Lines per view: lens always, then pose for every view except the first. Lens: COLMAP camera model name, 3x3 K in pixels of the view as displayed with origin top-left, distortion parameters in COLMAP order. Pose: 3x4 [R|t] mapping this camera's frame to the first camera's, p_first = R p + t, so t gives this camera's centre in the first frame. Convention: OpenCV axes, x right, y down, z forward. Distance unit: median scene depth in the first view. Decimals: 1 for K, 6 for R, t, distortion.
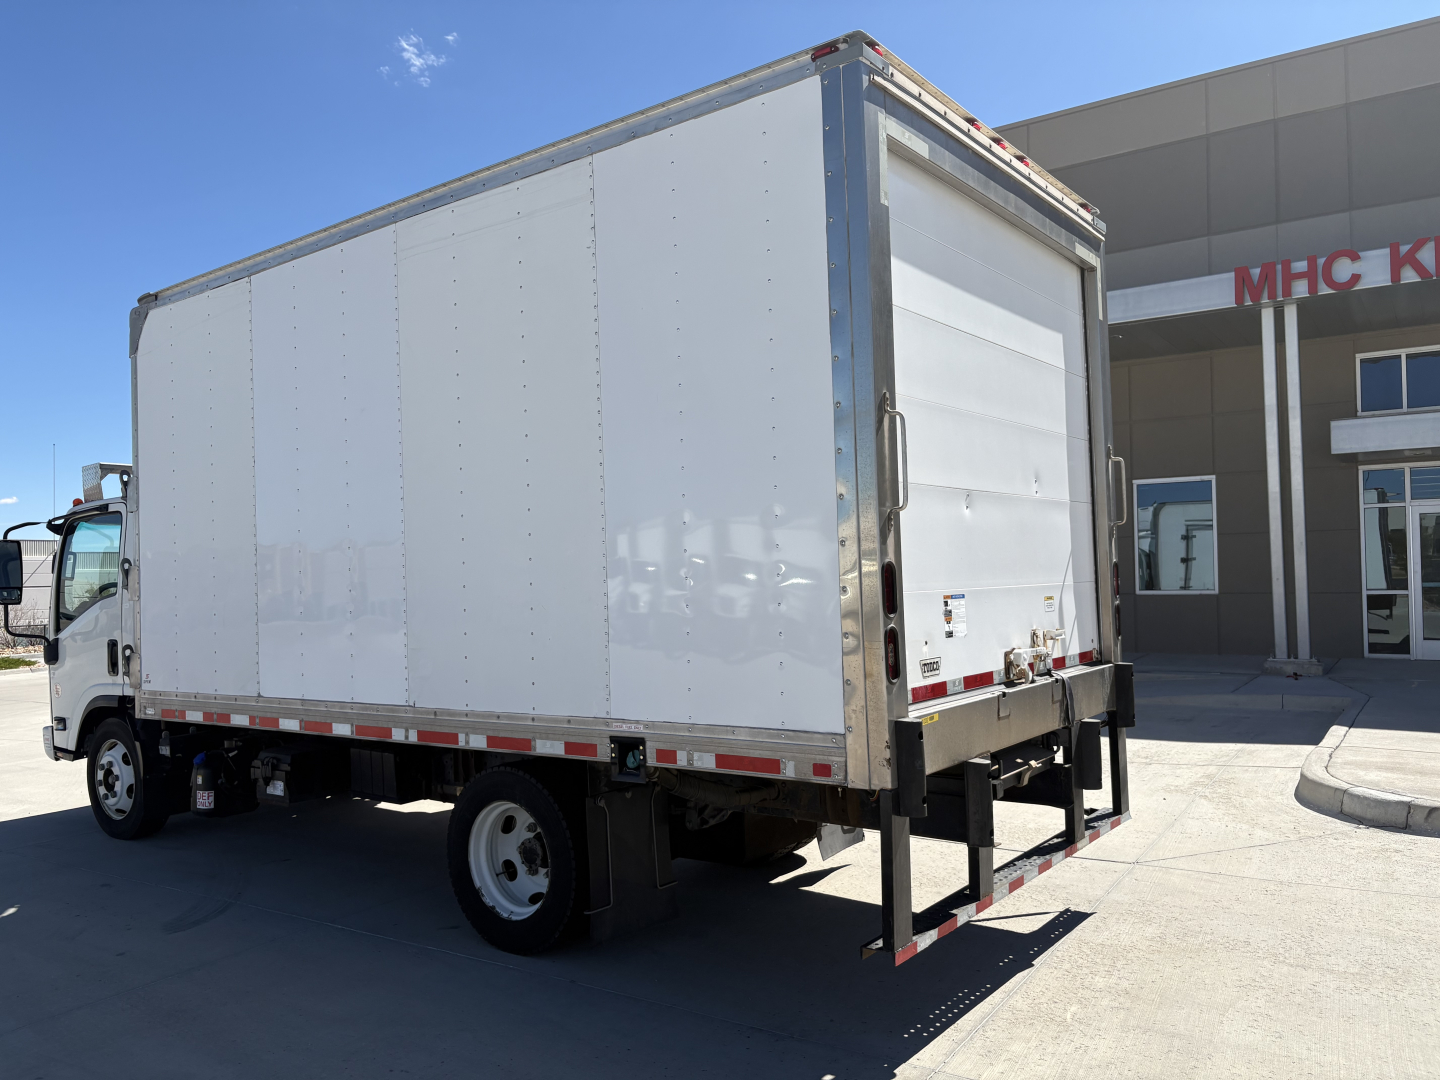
lens RADIAL K [[1094.2, 0, 716.2], [0, 1094.2, 539.8], [0, 0, 1]] dist [0.039321, -0.039097]
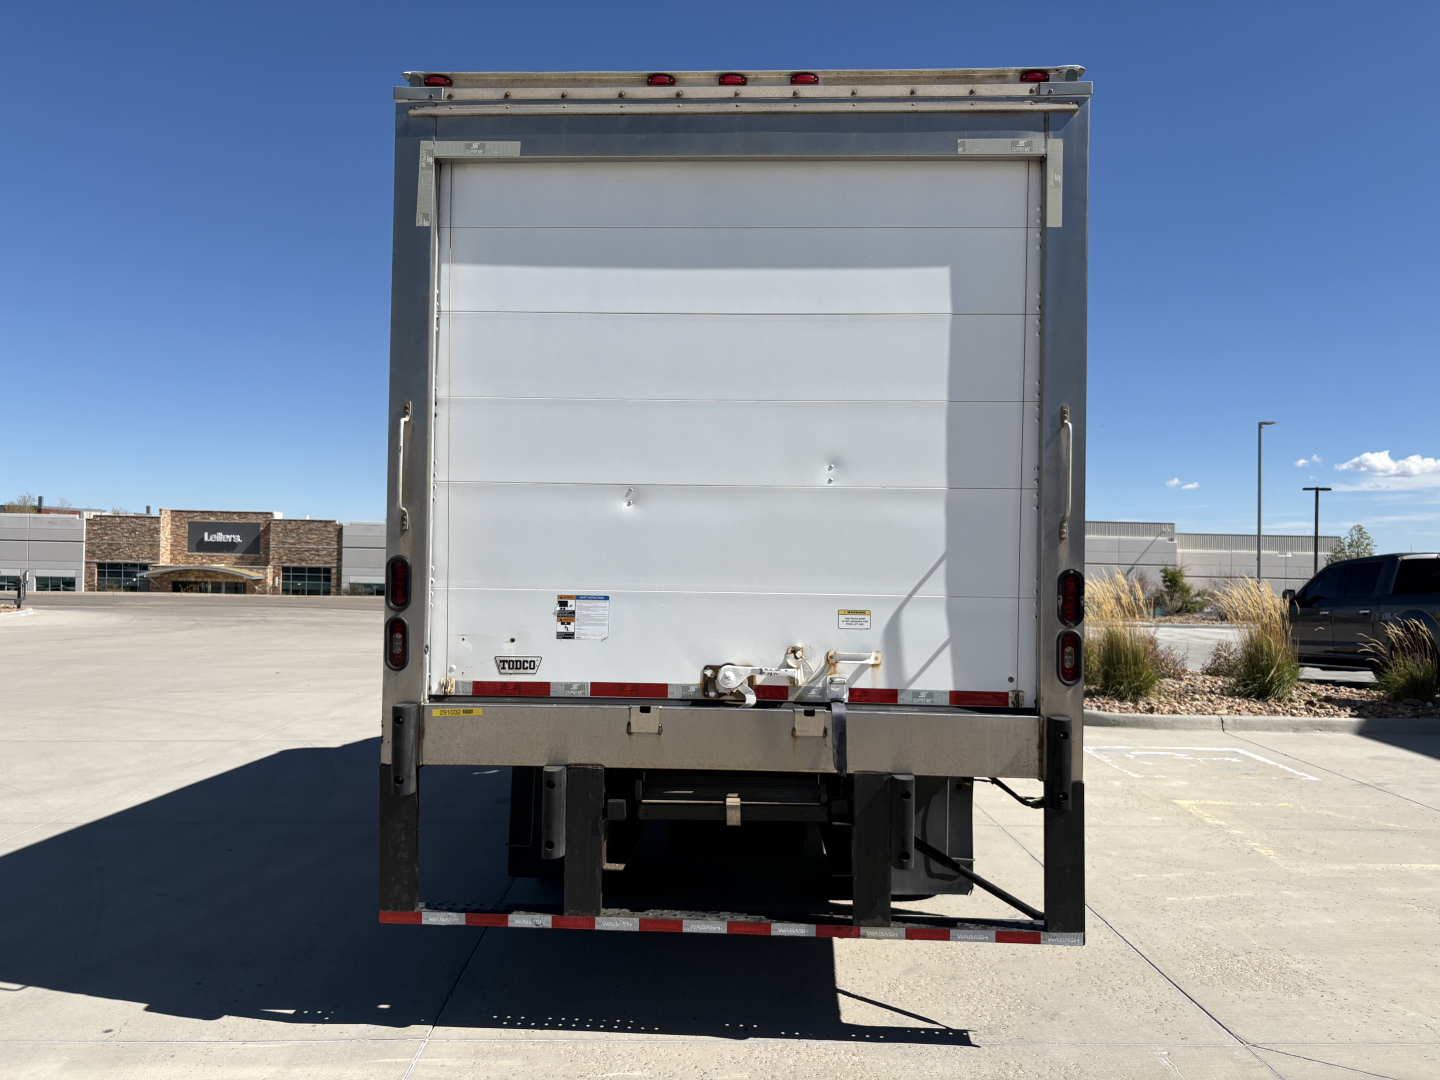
lens RADIAL K [[1094.2, 0, 716.2], [0, 1094.2, 539.8], [0, 0, 1]] dist [0.039321, -0.039097]
pose [[0.562148, 0.015161, -0.826898, 1.032987], [-0.001754, 0.999852, 0.017139, -0.014633], [0.827035, -0.008184, 0.562091, 0.537447]]
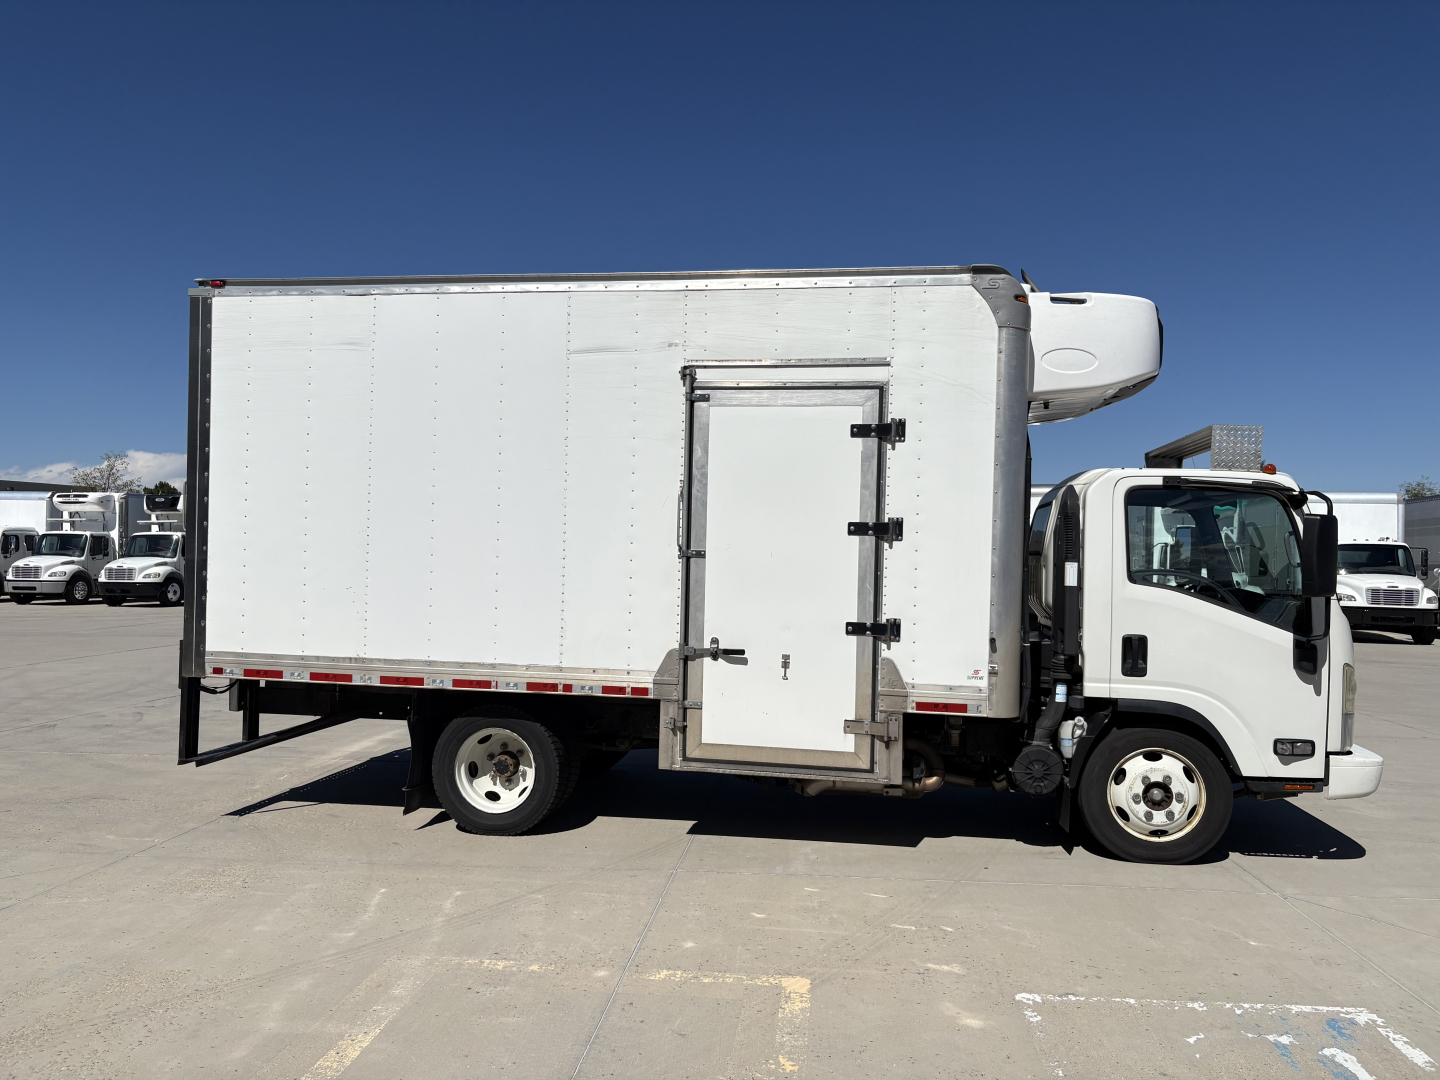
lens RADIAL K [[1094.2, 0, 716.2], [0, 1094.2, 539.8], [0, 0, 1]] dist [0.039321, -0.039097]
pose [[-0.892032, 0.009774, -0.451867, 0.503461], [0.023825, 0.999393, -0.025416, 0.054107], [0.451345, -0.033438, -0.891723, 3.068662]]
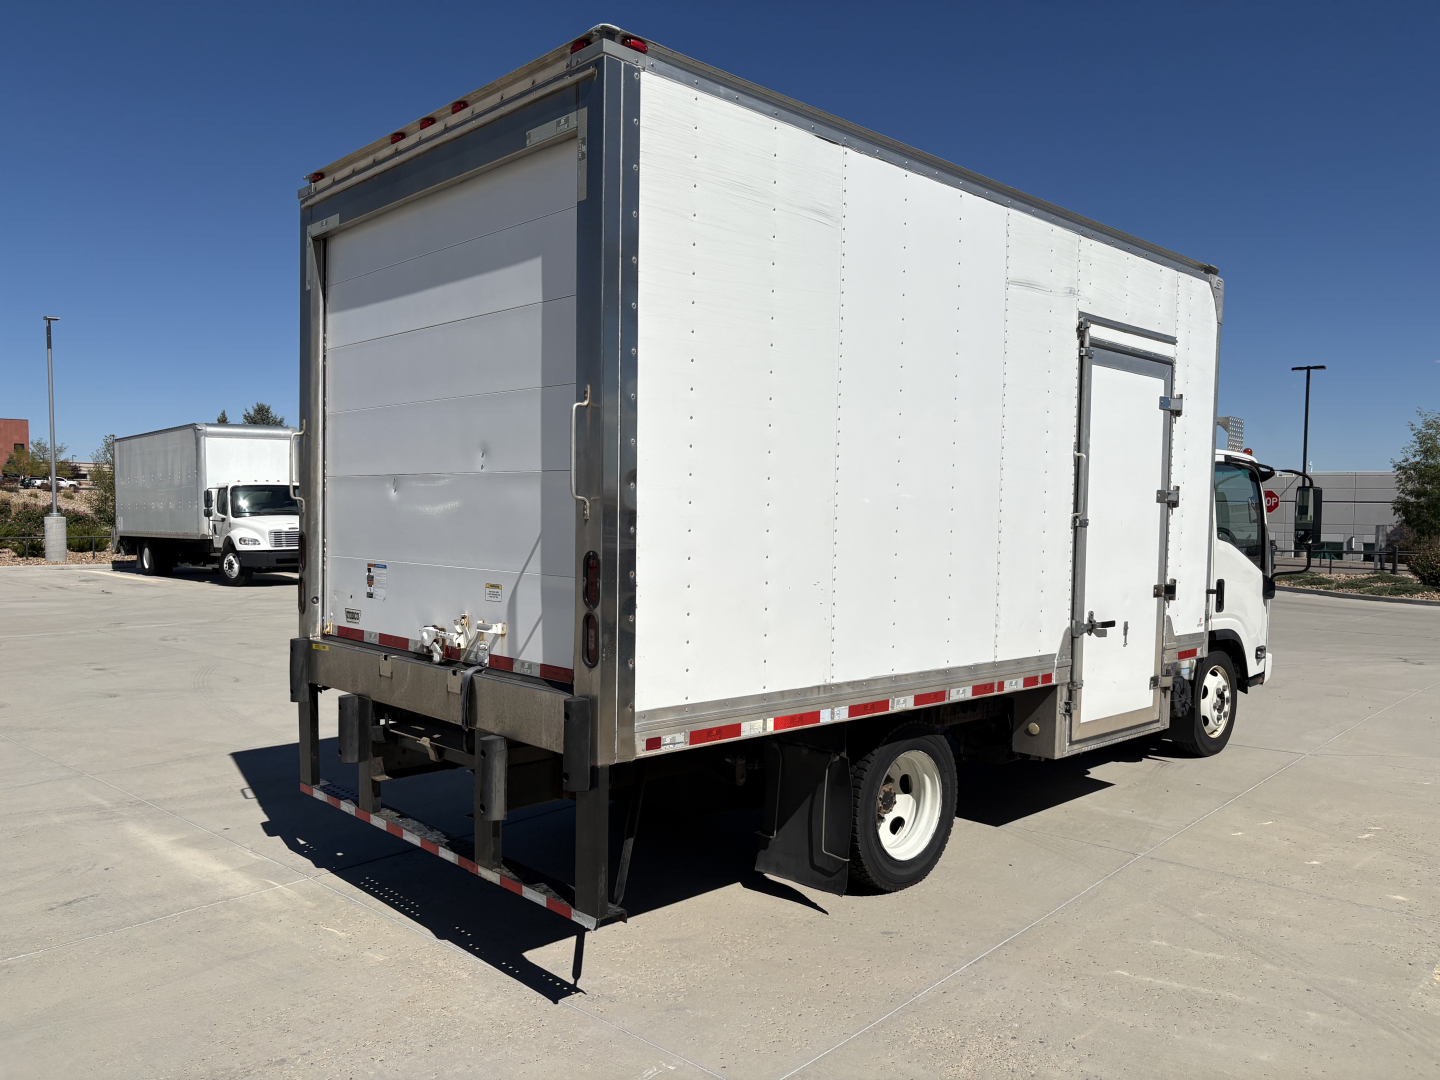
lens RADIAL K [[1094.2, 0, 716.2], [0, 1094.2, 539.8], [0, 0, 1]] dist [0.039321, -0.039097]
pose [[-0.169985, 0.053794, -0.983977, 1.299747], [0.028562, 0.998358, 0.049646, -0.025683], [0.985033, -0.019665, -0.171242, 1.520960]]
